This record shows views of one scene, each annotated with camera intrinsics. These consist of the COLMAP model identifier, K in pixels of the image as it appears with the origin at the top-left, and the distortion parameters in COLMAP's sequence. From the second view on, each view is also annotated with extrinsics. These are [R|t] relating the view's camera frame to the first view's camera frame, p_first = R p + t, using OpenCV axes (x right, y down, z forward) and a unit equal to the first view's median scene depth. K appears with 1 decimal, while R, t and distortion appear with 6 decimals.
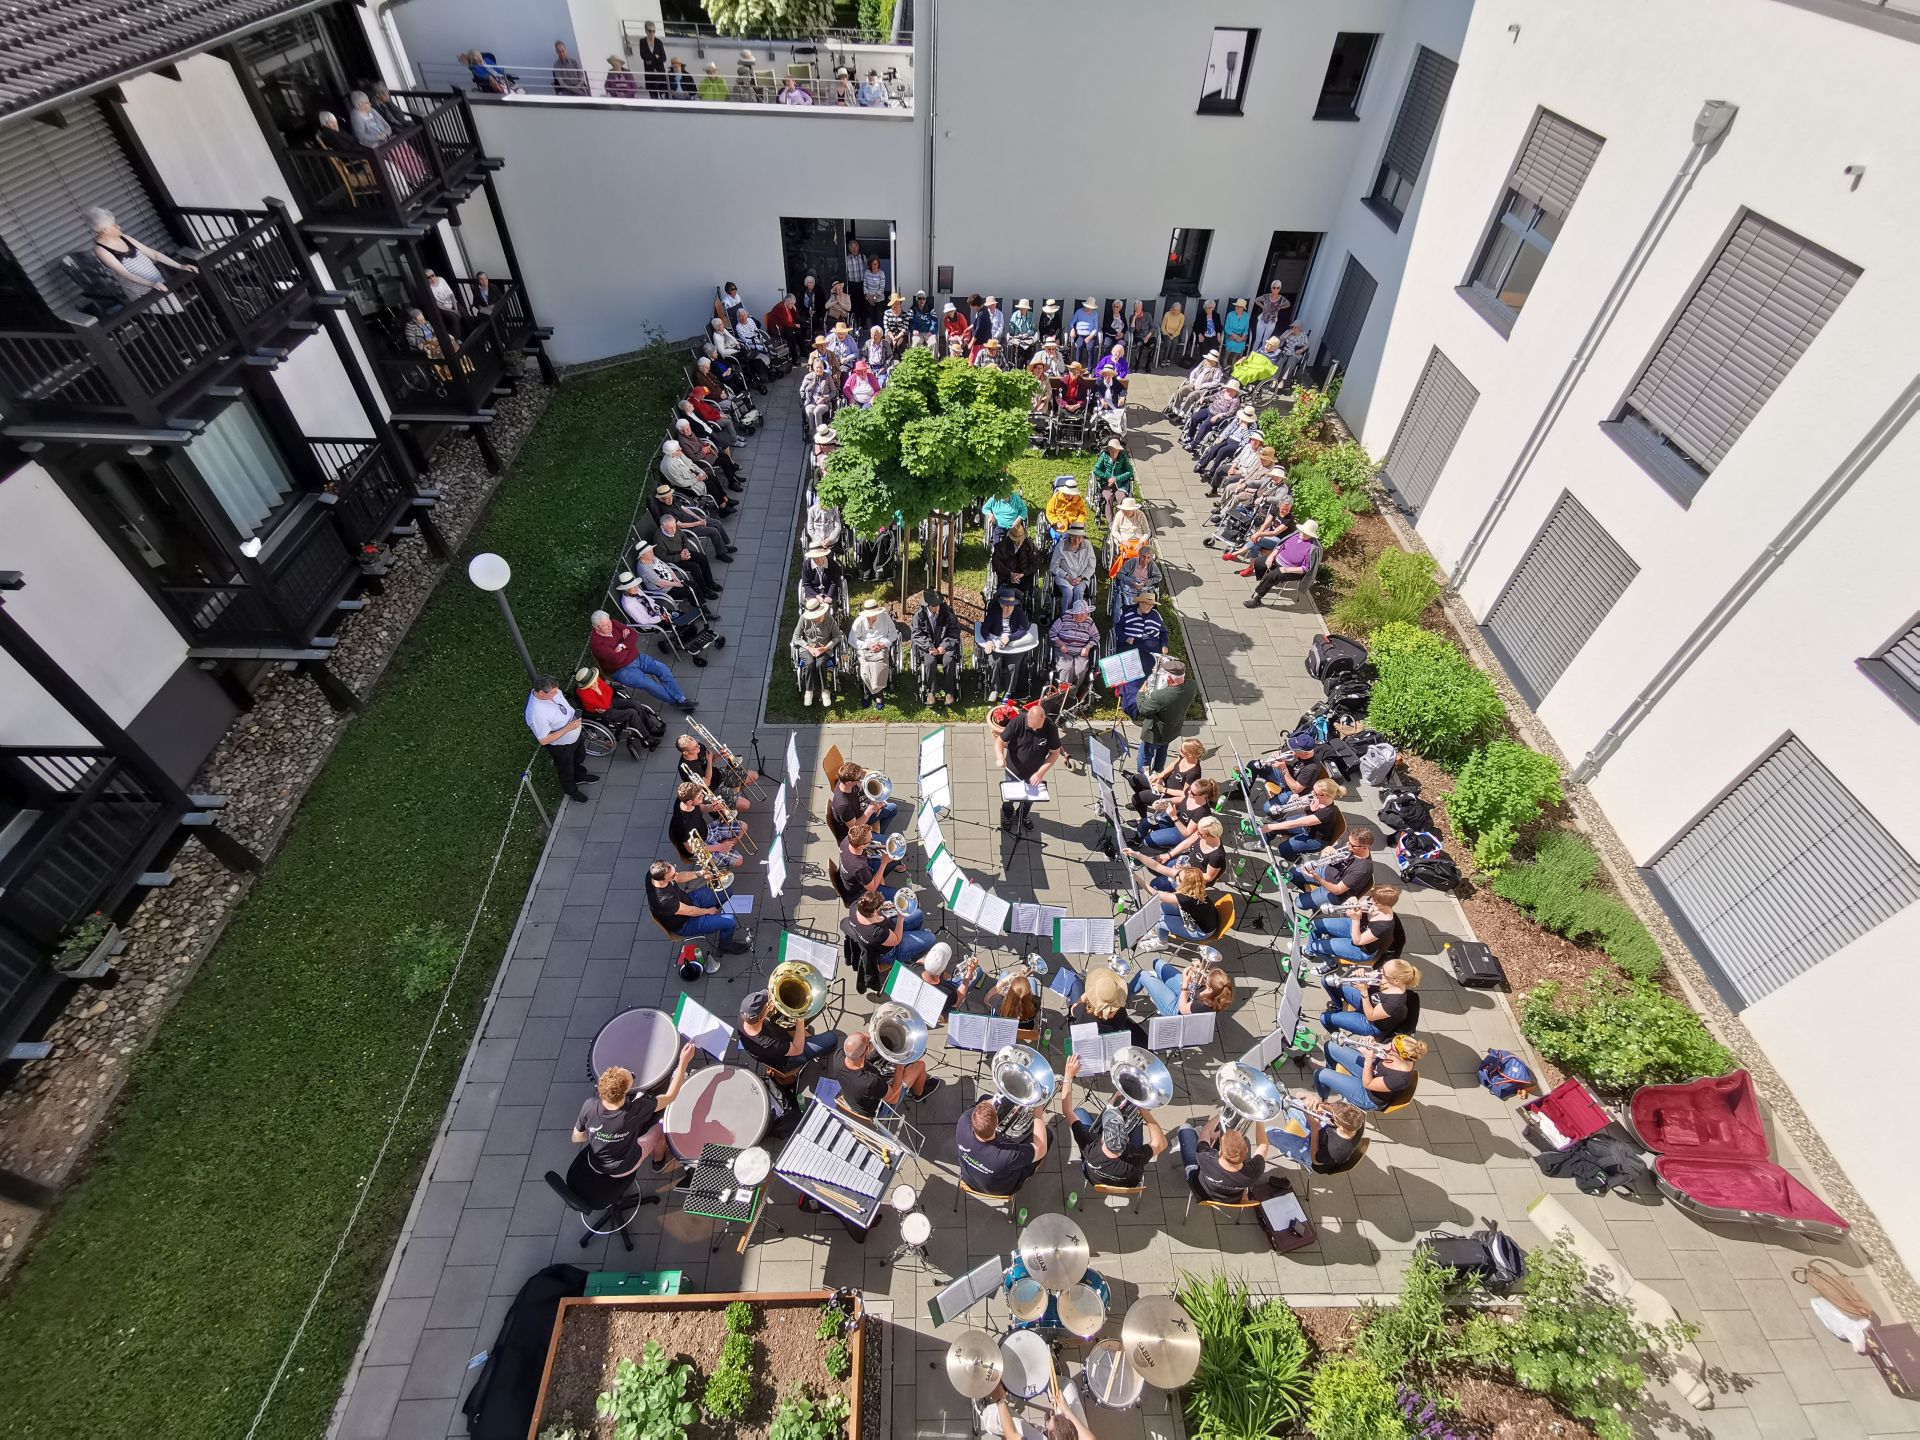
lens RADIAL K [[885.5, 0, 950.4], [0, 885.5, 717.4], [0, 0, 1]] dist [-0.011448, 0.012603]
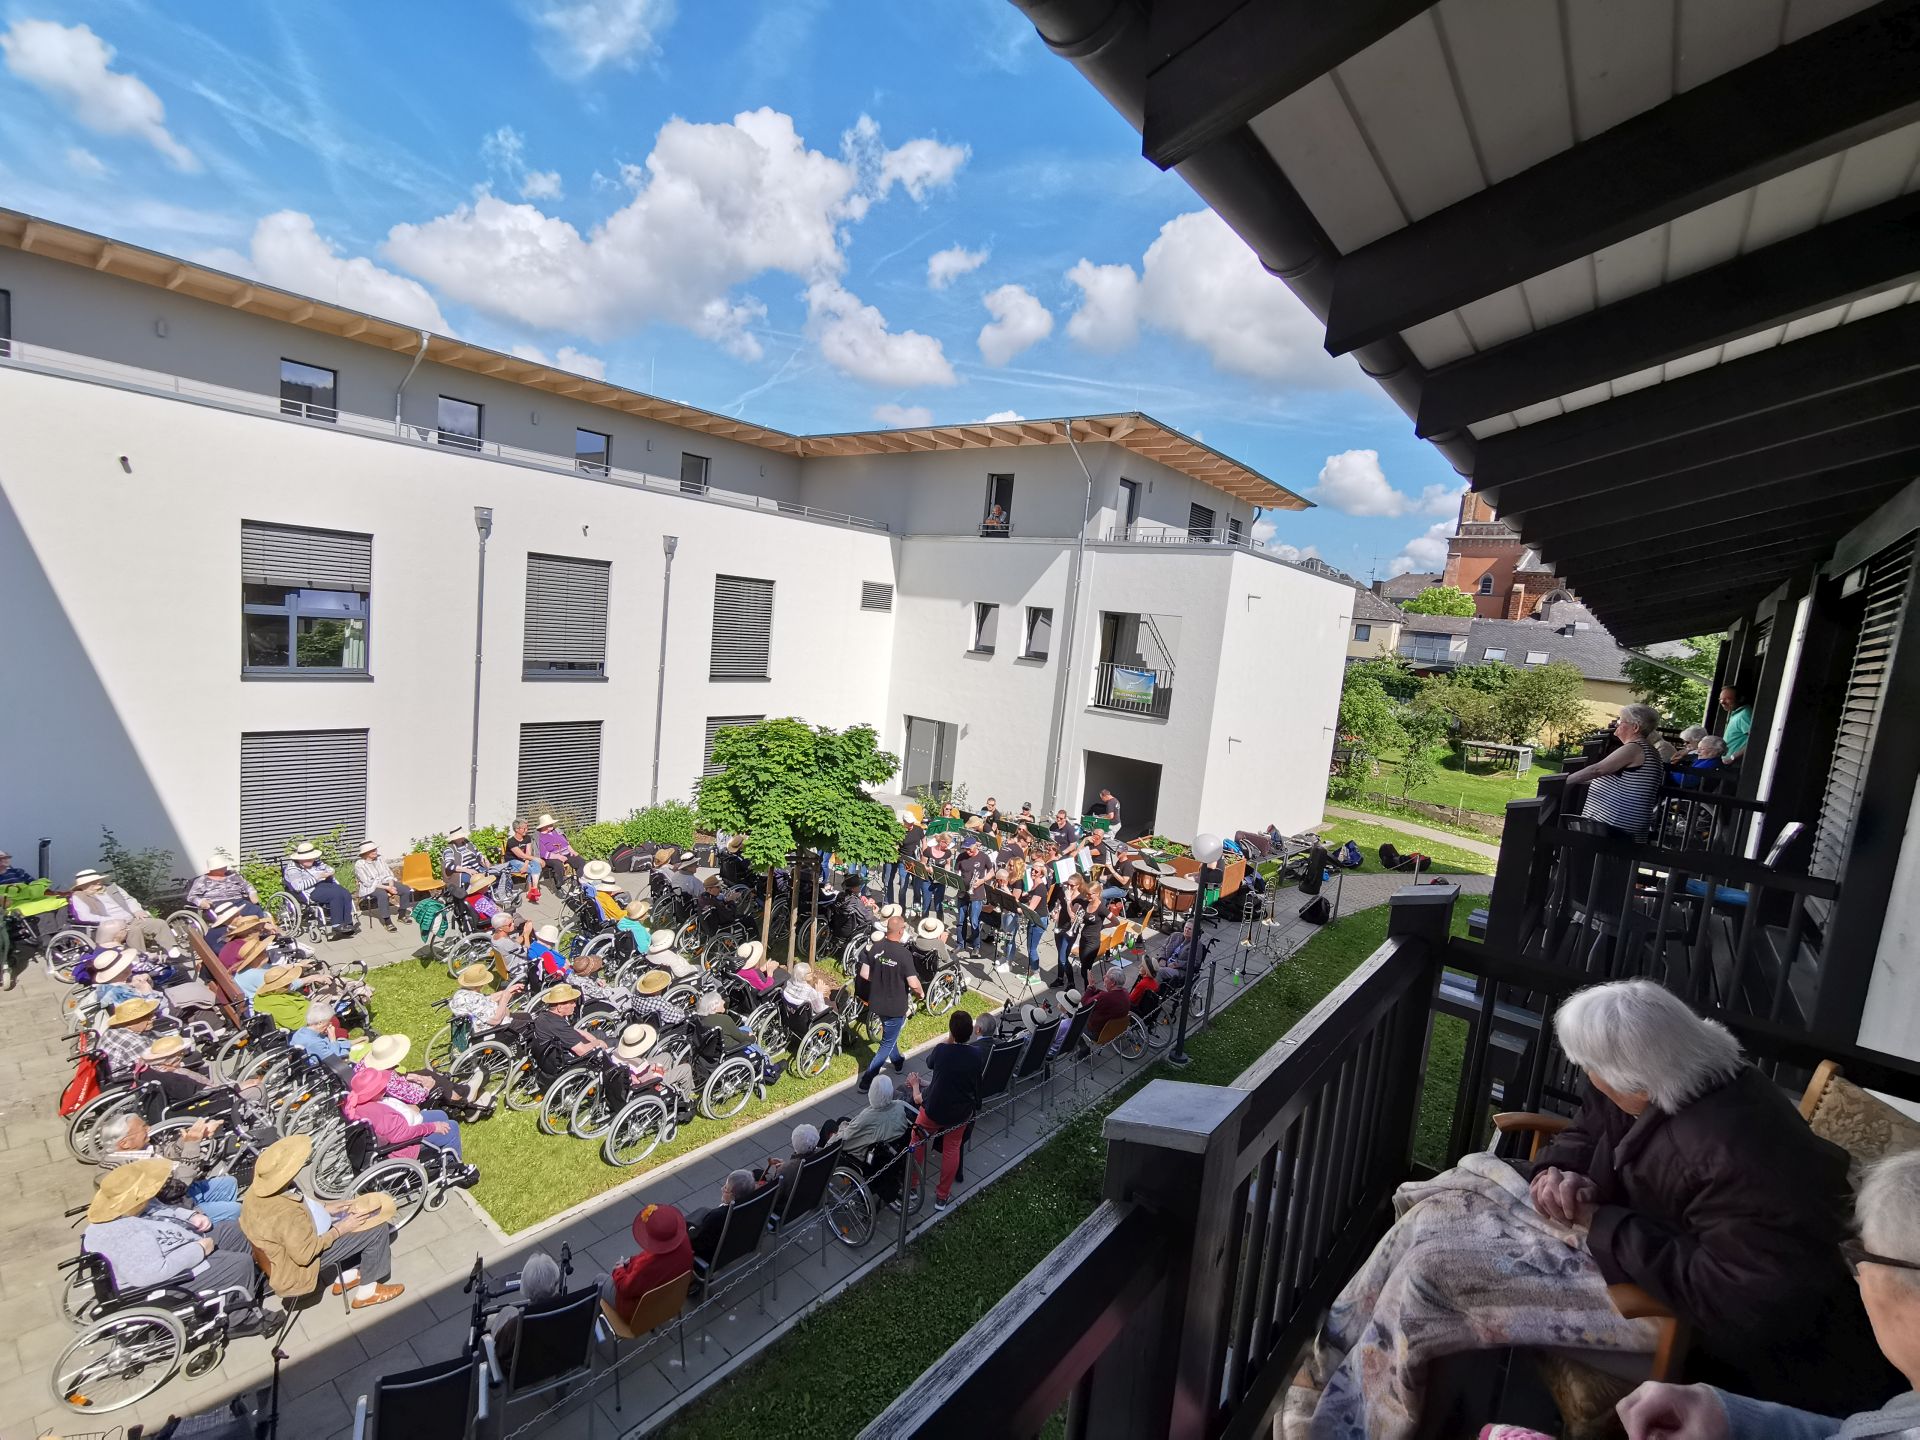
lens RADIAL K [[885.5, 0, 949.0], [0, 885.5, 725.0], [0, 0, 1]] dist [-0.011448, 0.012603]
pose [[-0.753494, -0.189682, 0.629498, -0.774845], [0.381460, 0.653704, 0.653574, -0.943736], [-0.535477, 0.732593, -0.420206, 1.225625]]
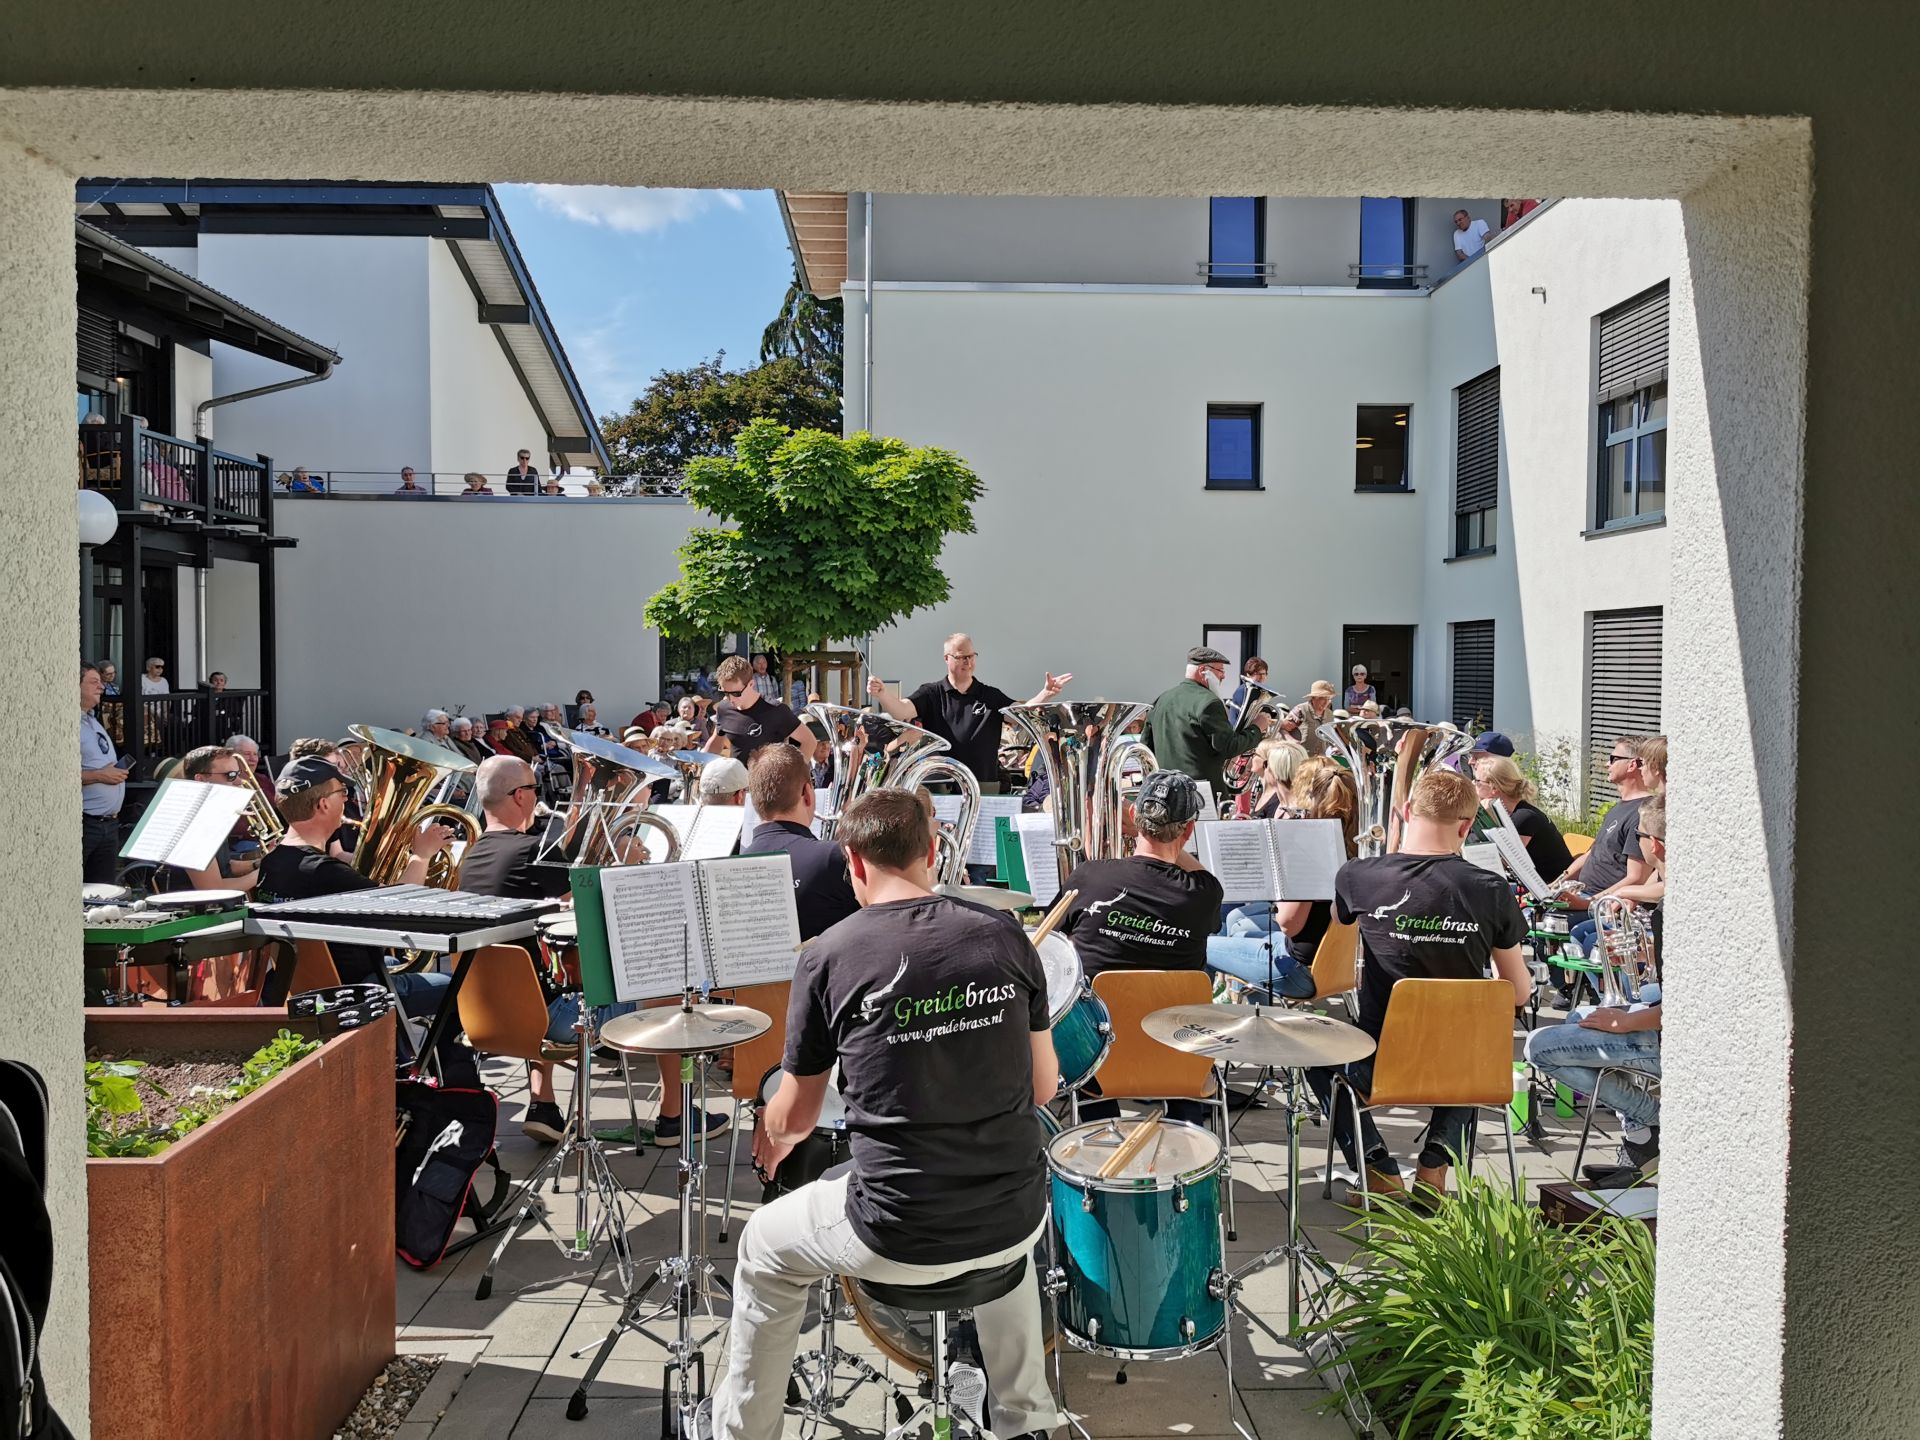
lens RADIAL K [[1489.8, 0, 969.2], [0, 1489.8, 710.5], [0, 0, 1]] dist [0.020150, -0.002564]
pose [[0.999428, -0.031353, 0.012688, 0.065435], [0.031238, 0.711808, -0.701679, 0.534711], [0.012968, 0.701674, 0.712380, 0.274274]]
